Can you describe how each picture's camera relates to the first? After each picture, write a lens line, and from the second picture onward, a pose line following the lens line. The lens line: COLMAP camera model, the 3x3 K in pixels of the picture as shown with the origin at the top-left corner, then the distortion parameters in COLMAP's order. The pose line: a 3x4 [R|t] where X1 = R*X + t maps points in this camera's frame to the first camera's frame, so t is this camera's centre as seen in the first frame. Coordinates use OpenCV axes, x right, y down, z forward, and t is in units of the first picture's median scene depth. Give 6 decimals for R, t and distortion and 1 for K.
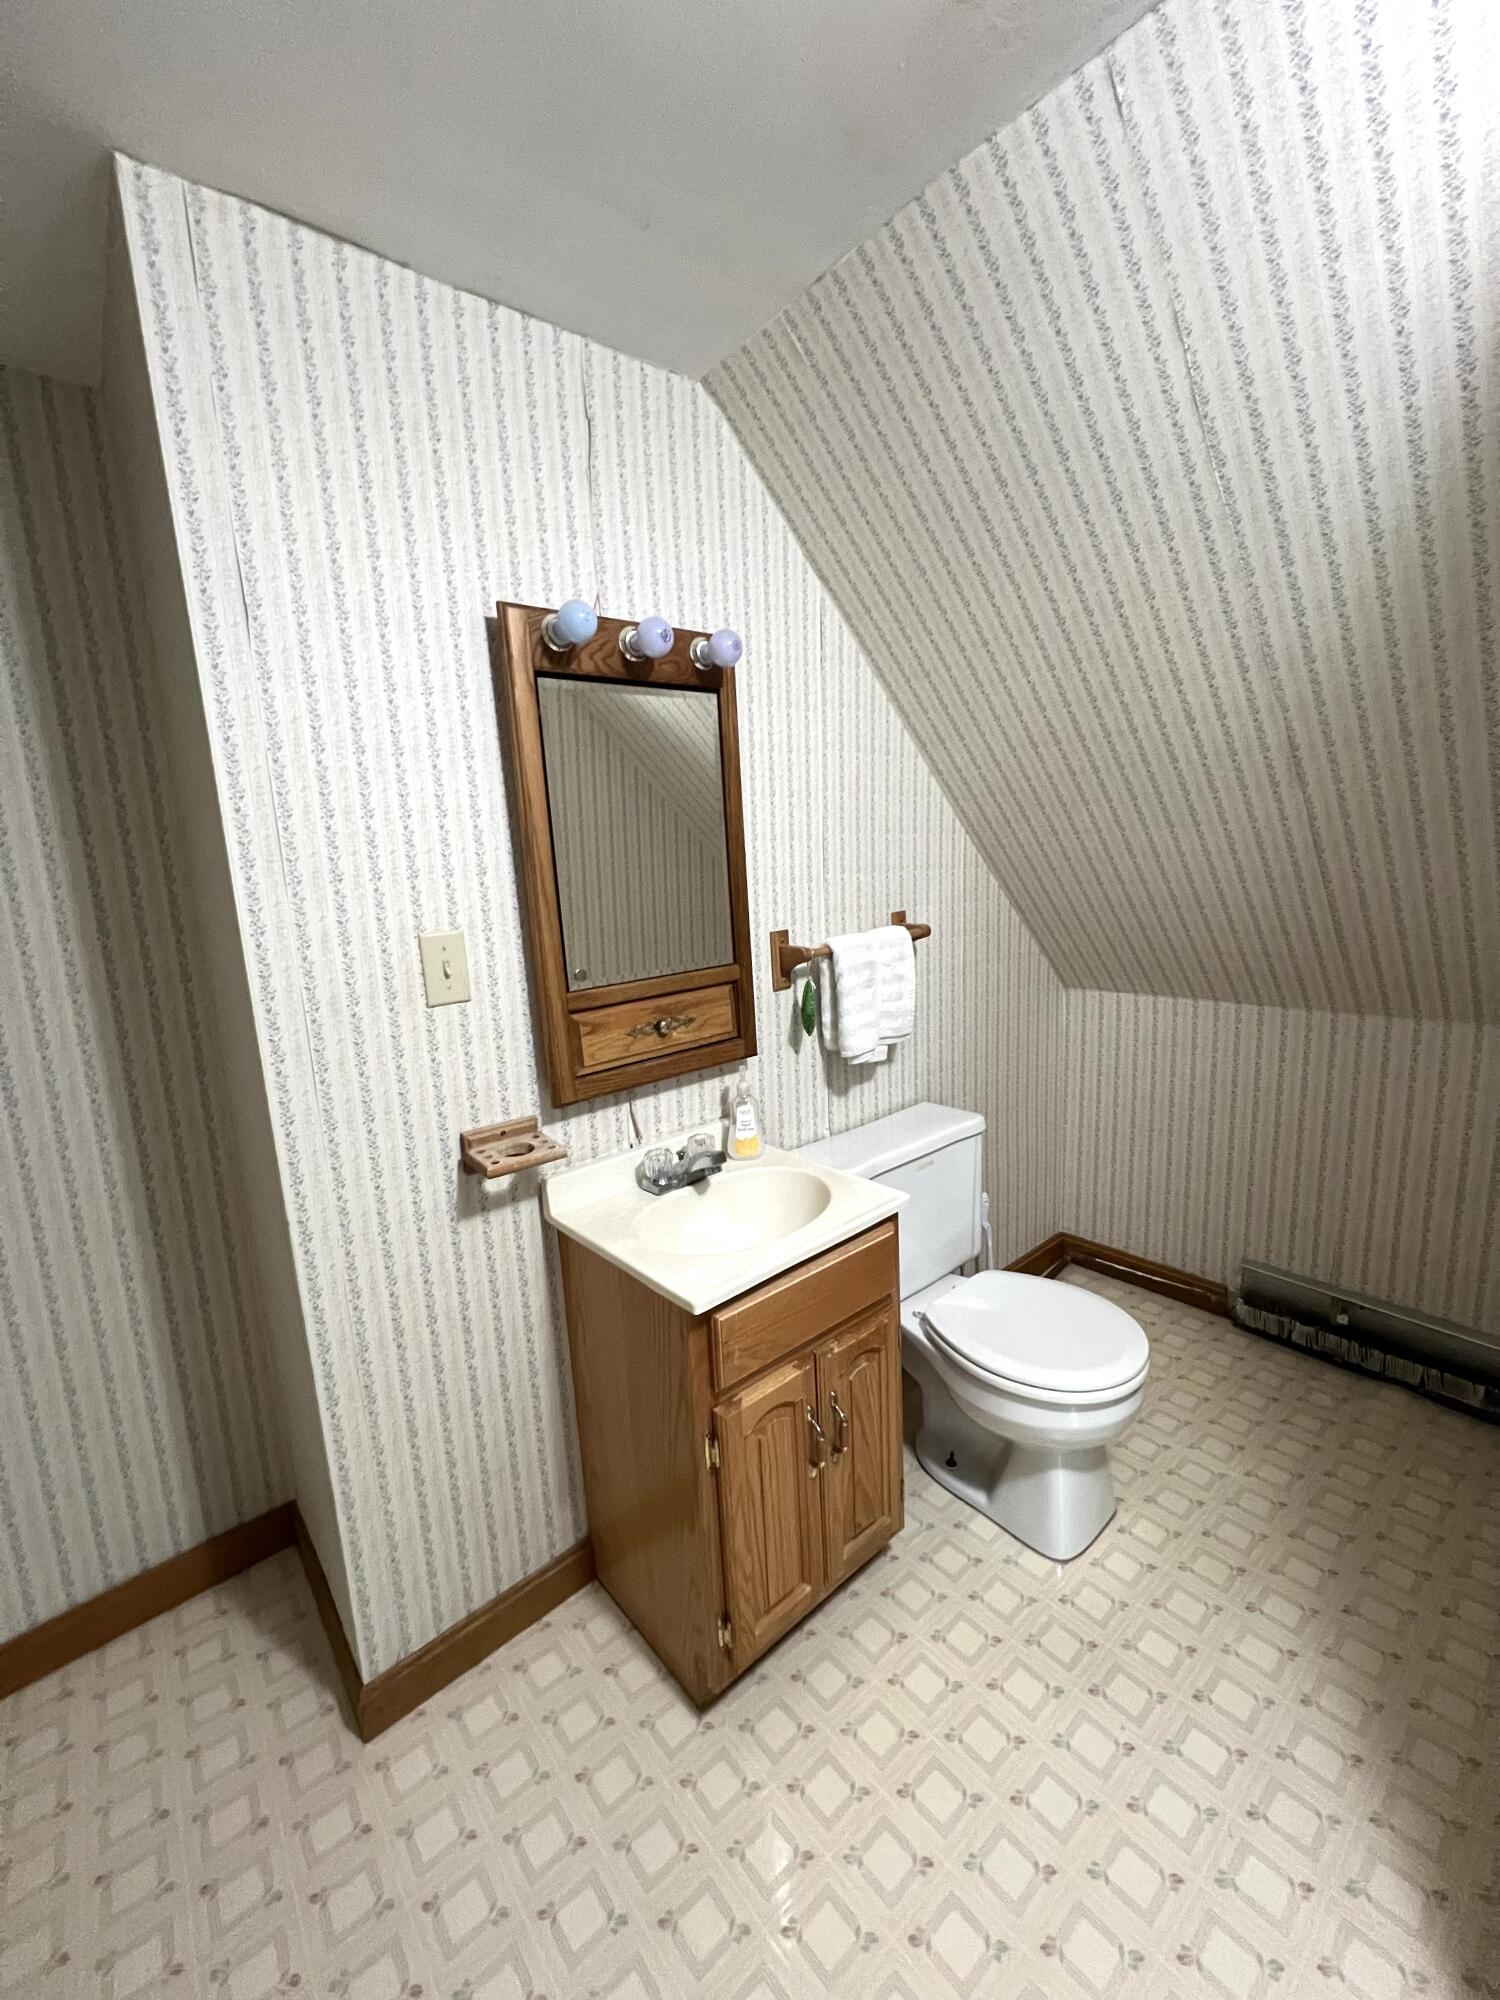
lens RADIAL K [[798.5, 0, 745.1], [0, 798.5, 1001.2], [0, 0, 1]] dist [0.000368, -0.000262]
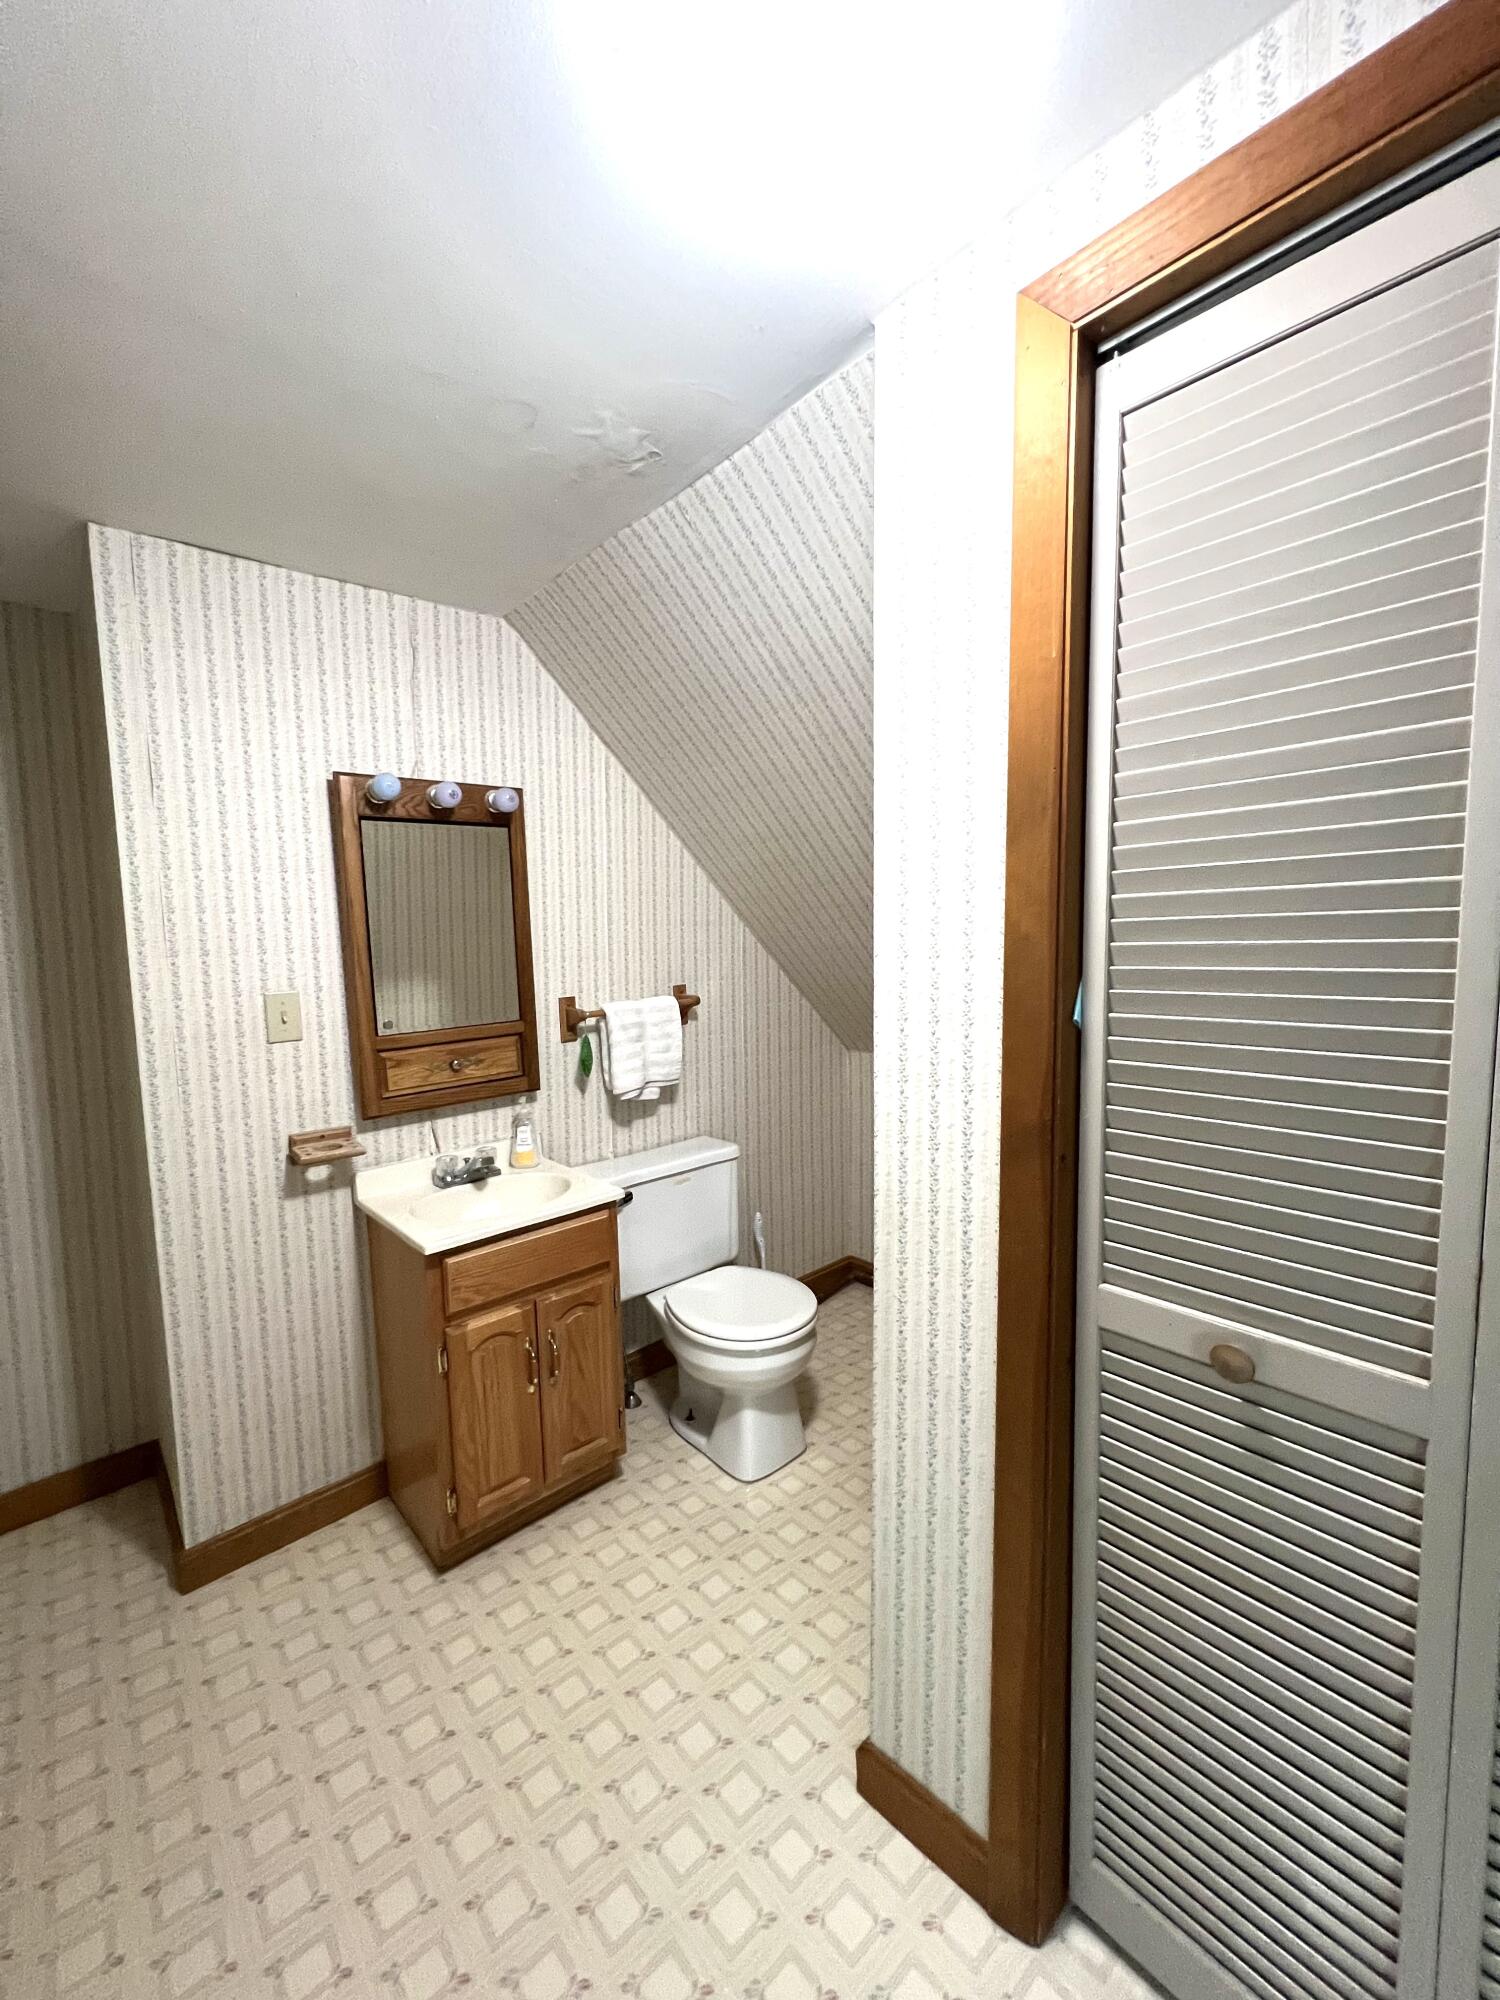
lens RADIAL K [[798.5, 0, 743.8], [0, 798.5, 1001.2], [0, 0, 1]] dist [0.000368, -0.000262]
pose [[0.999243, 0.025181, 0.029639, 0.374330], [-0.022550, 0.996040, -0.086004, 0.032886], [-0.031687, 0.085271, 0.995854, -0.418212]]
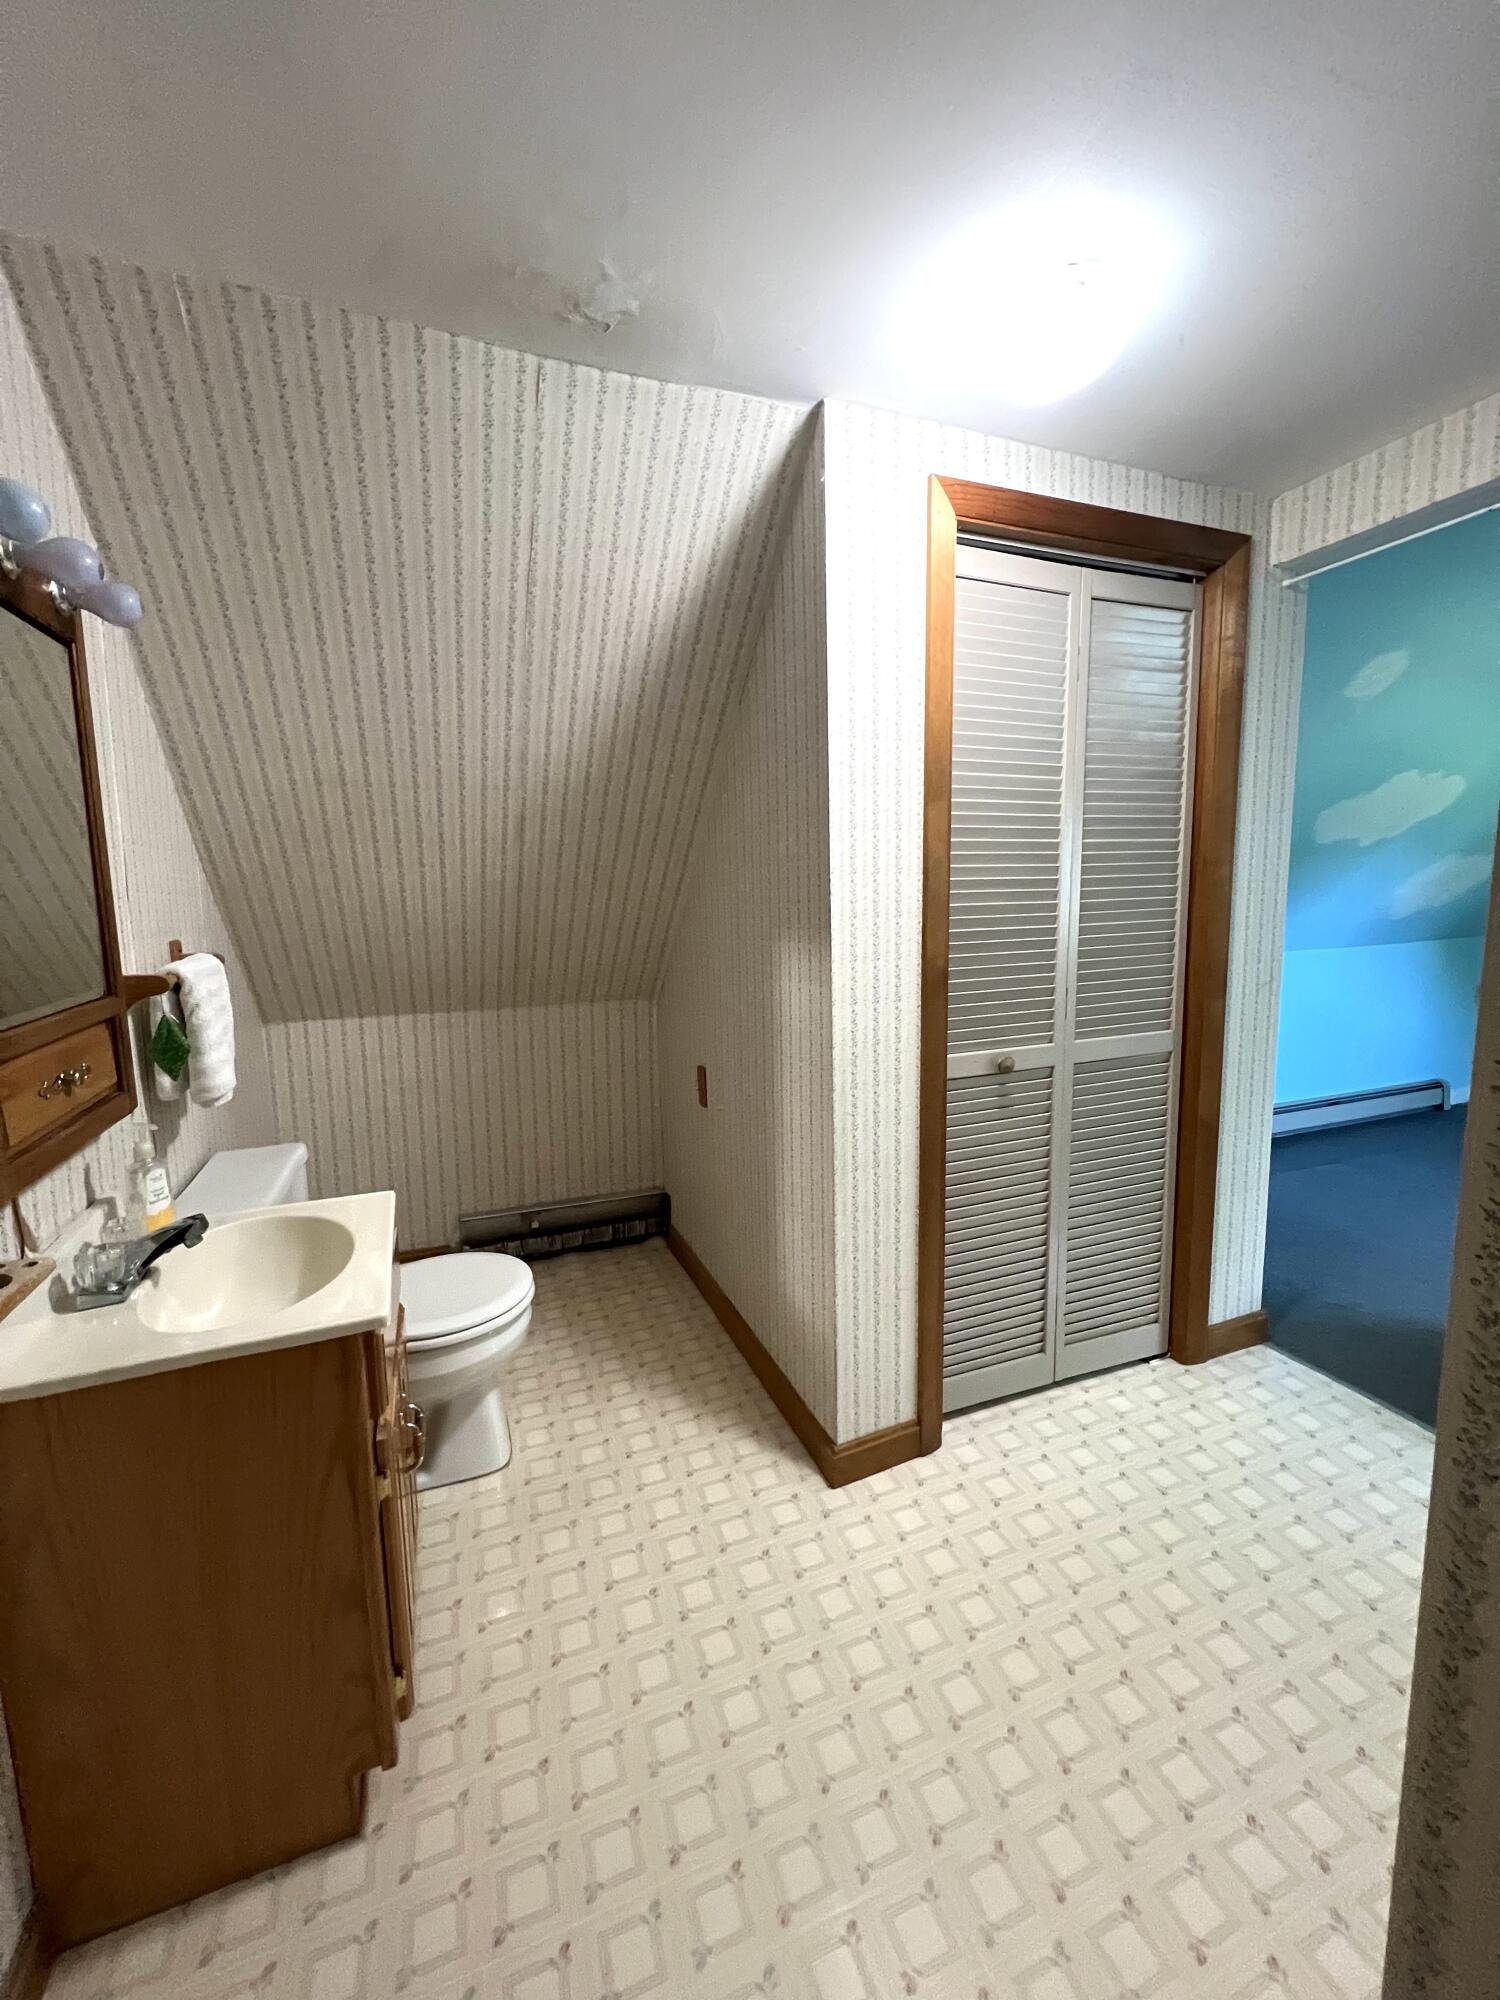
lens RADIAL K [[798.5, 0, 752.5], [0, 798.5, 1000.9], [0, 0, 1]] dist [0.000368, -0.000262]
pose [[0.321002, -0.080272, 0.943671, -0.632476], [0.158906, 0.986841, 0.029890, 0.040213], [-0.933652, 0.140360, 0.329533, 0.180324]]
